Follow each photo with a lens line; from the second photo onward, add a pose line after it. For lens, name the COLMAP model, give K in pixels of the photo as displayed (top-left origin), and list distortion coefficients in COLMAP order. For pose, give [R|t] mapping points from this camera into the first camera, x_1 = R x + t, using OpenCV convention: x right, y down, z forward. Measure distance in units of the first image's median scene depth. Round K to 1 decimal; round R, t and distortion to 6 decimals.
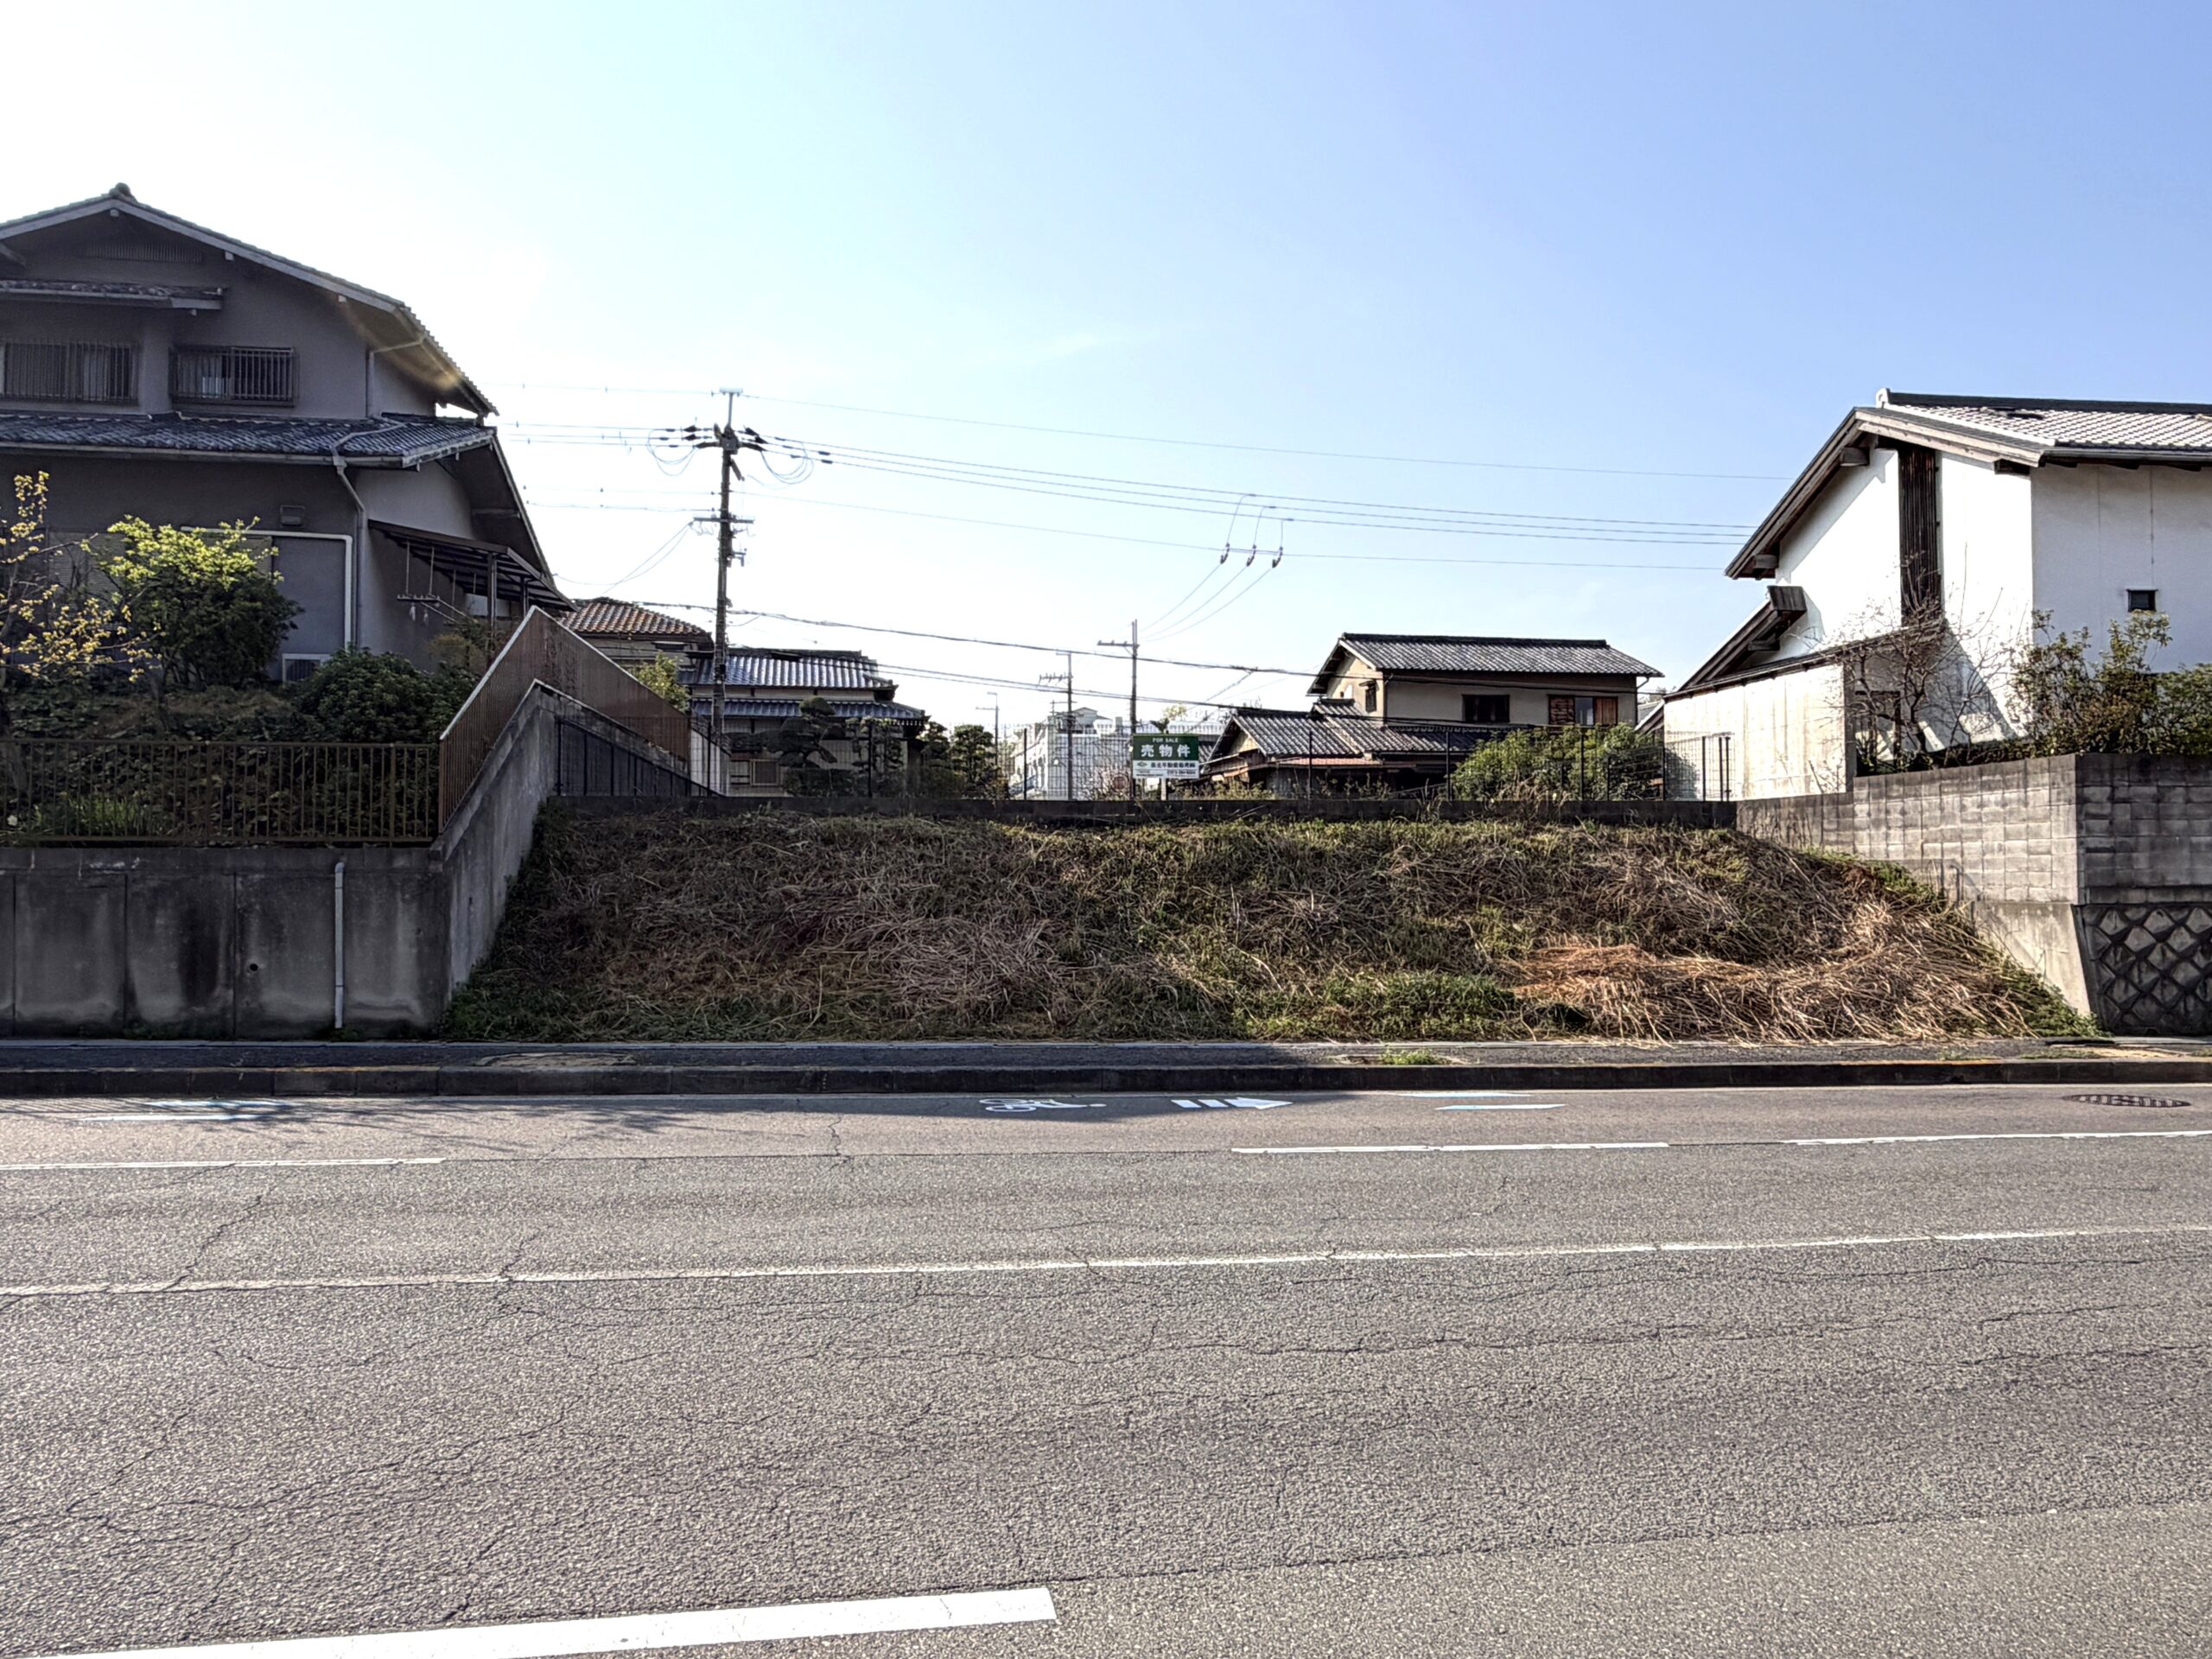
lens RADIAL K [[1525.7, 0, 1108.2], [0, 1525.7, 835.5], [0, 0, 1]] dist [0.002380, -0.003802]
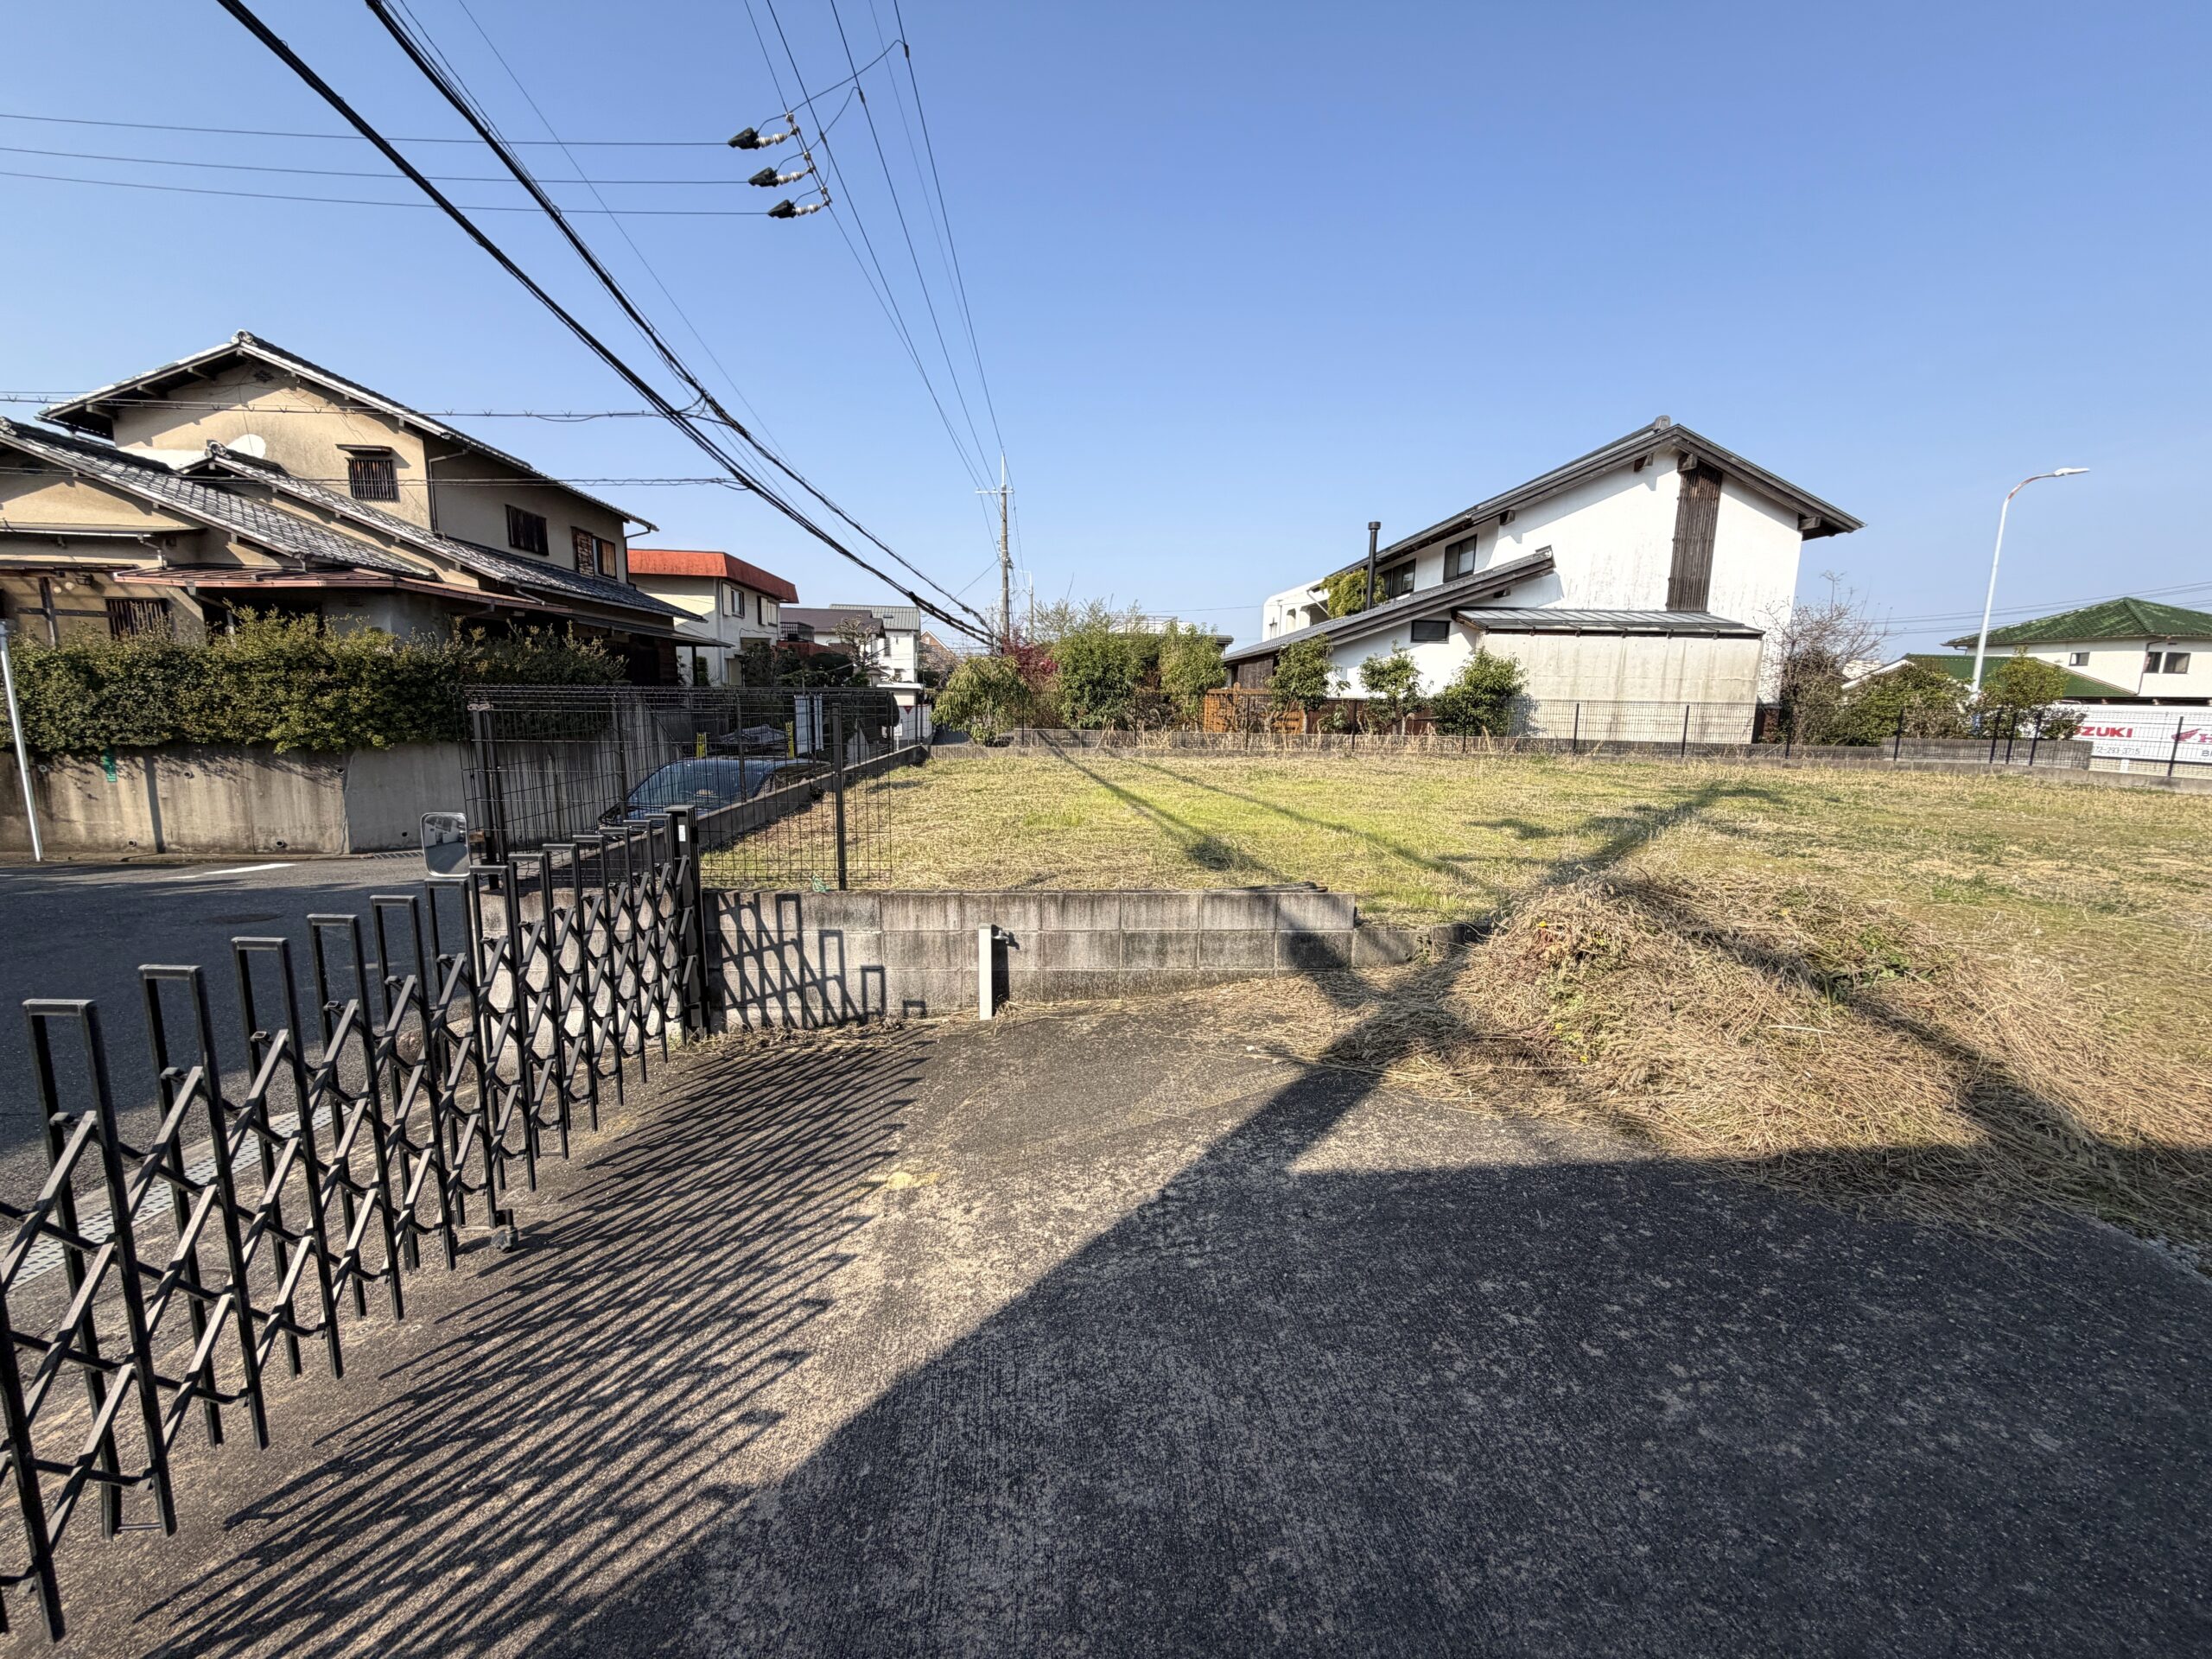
lens RADIAL K [[877.7, 0, 1098.9], [0, 877.7, 830.8], [0, 0, 1]] dist [0.000518, -0.000022]
pose [[0.096970, -0.149609, 0.983979, -0.297123], [-0.044433, 0.987001, 0.154448, -0.035808], [-0.994295, -0.058698, 0.089062, 1.273867]]
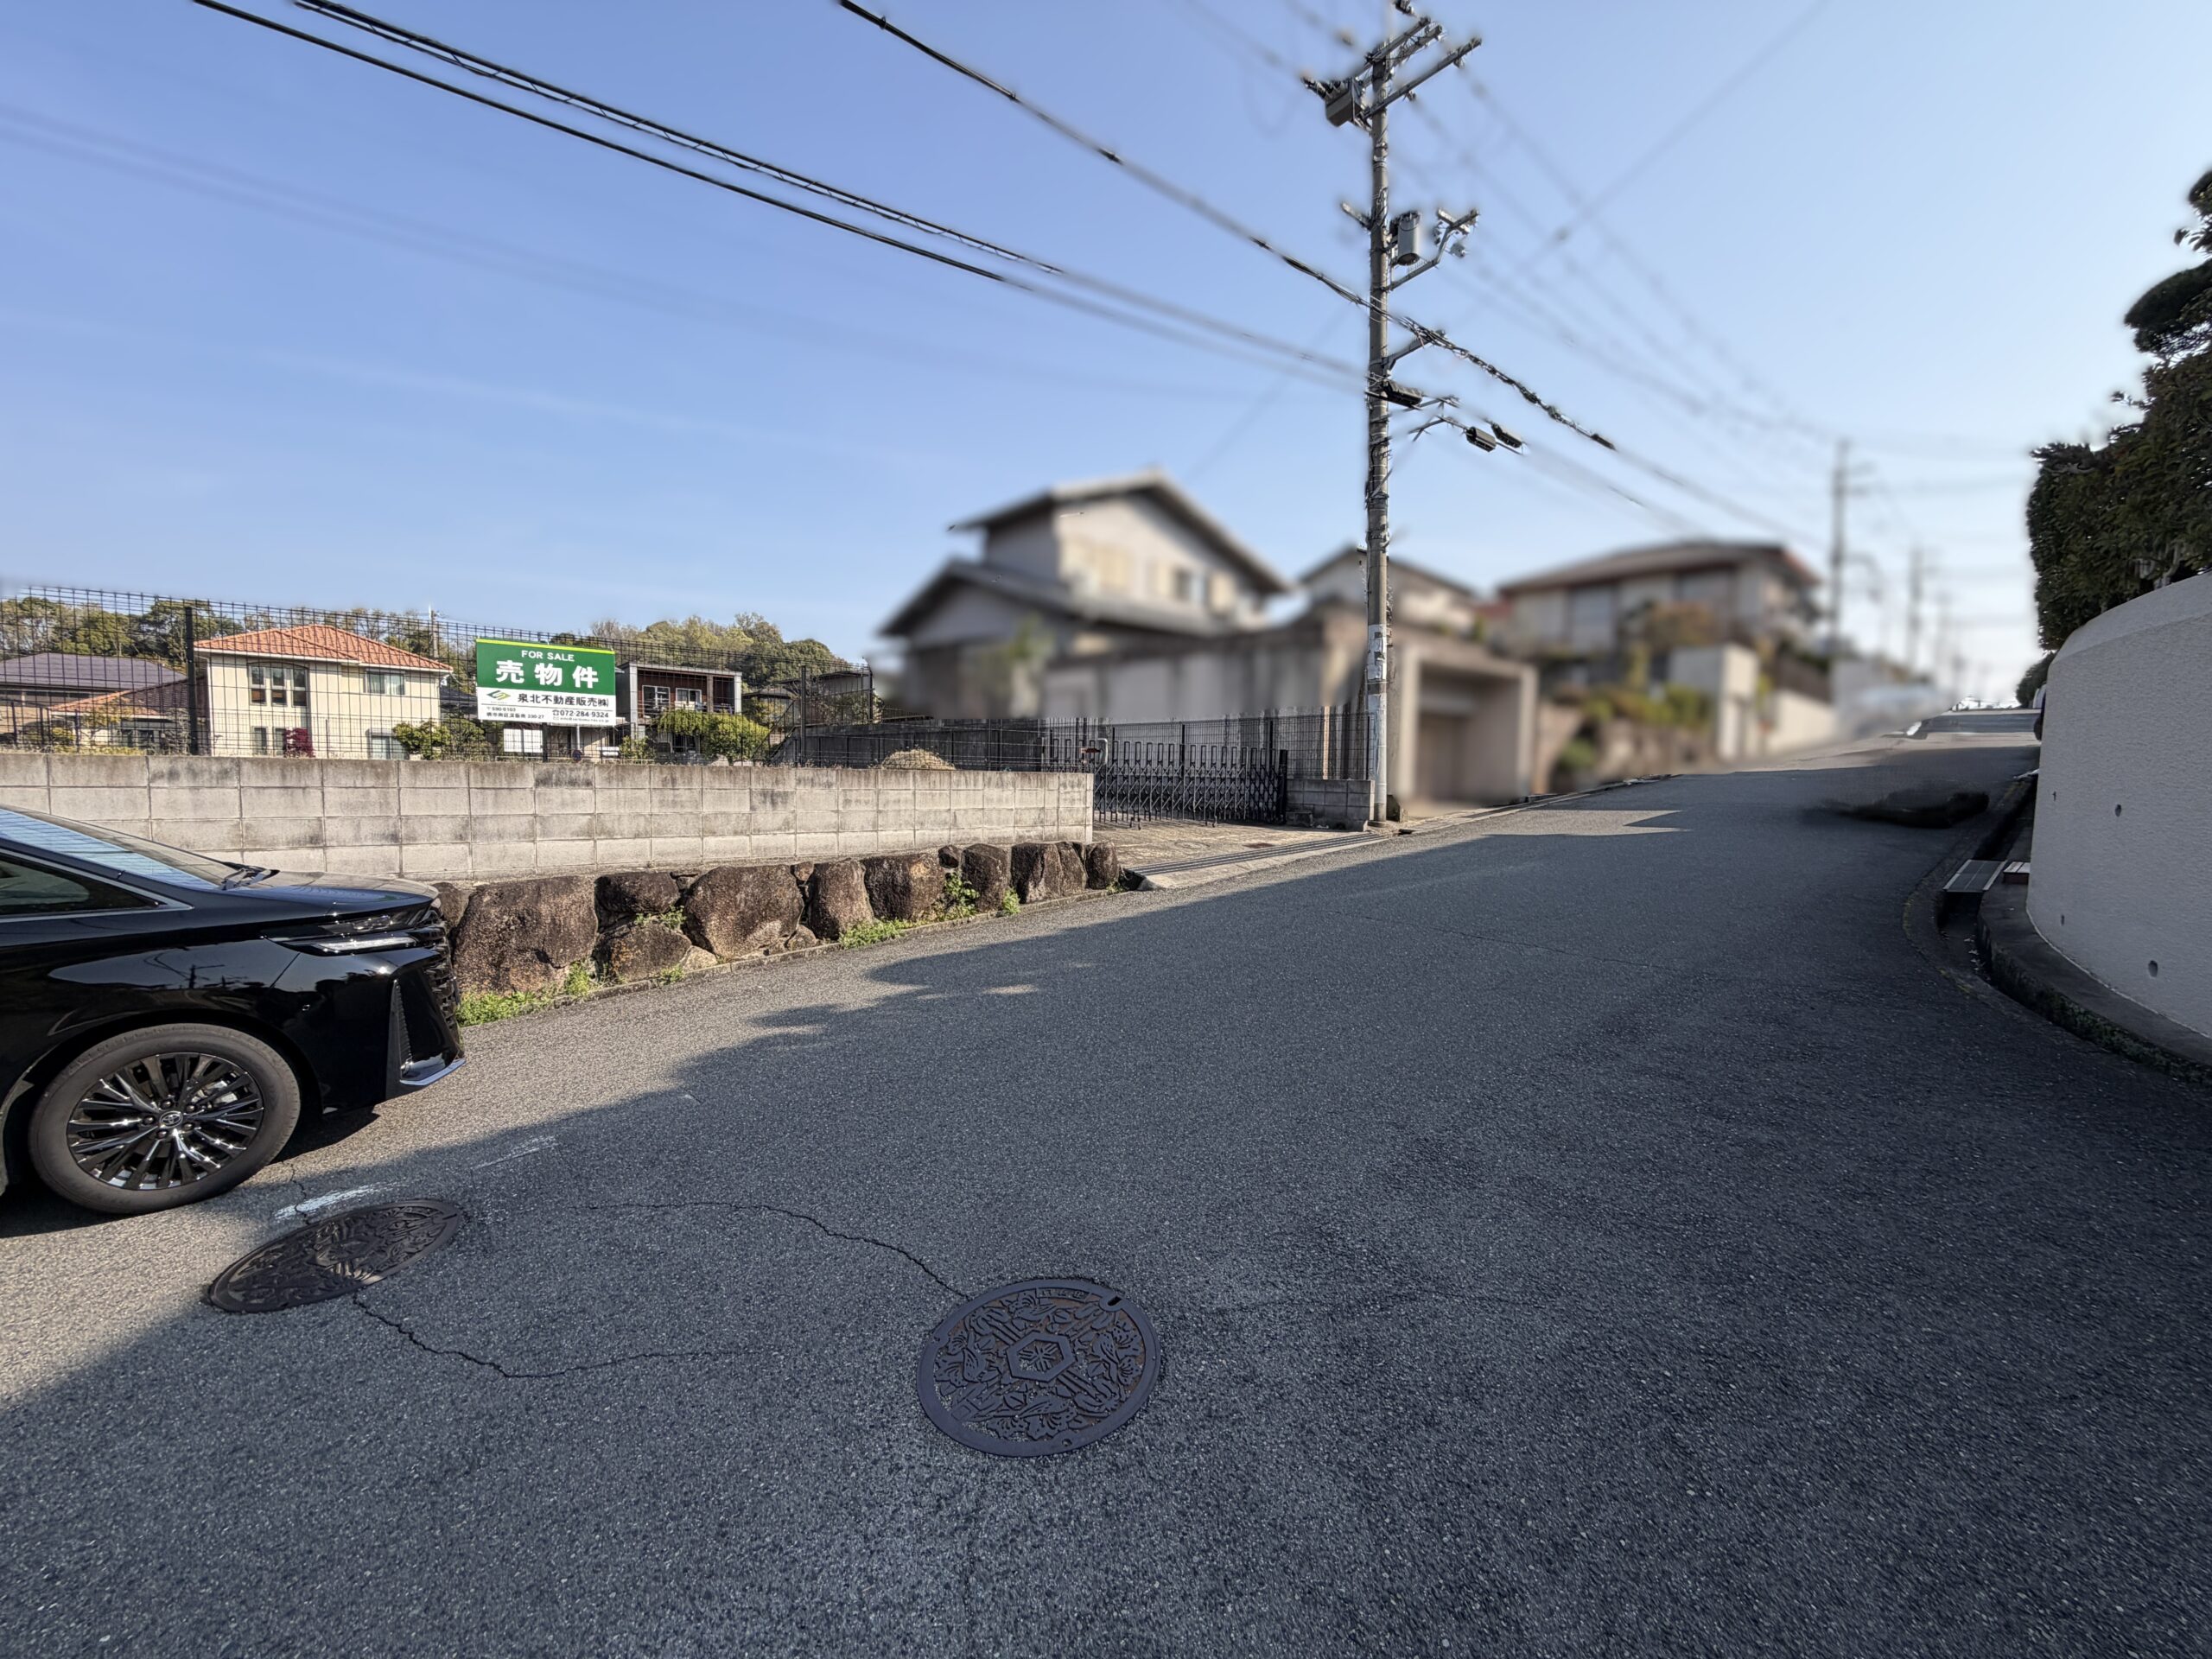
lens RADIAL K [[877.7, 0, 1101.4], [0, 877.7, 833.1], [0, 0, 1]] dist [0.000518, -0.000022]
pose [[-0.833861, 0.028082, -0.551260, 0.031002], [0.000460, 0.998740, 0.050183, 0.008583], [0.551975, 0.041592, -0.832823, 1.691560]]
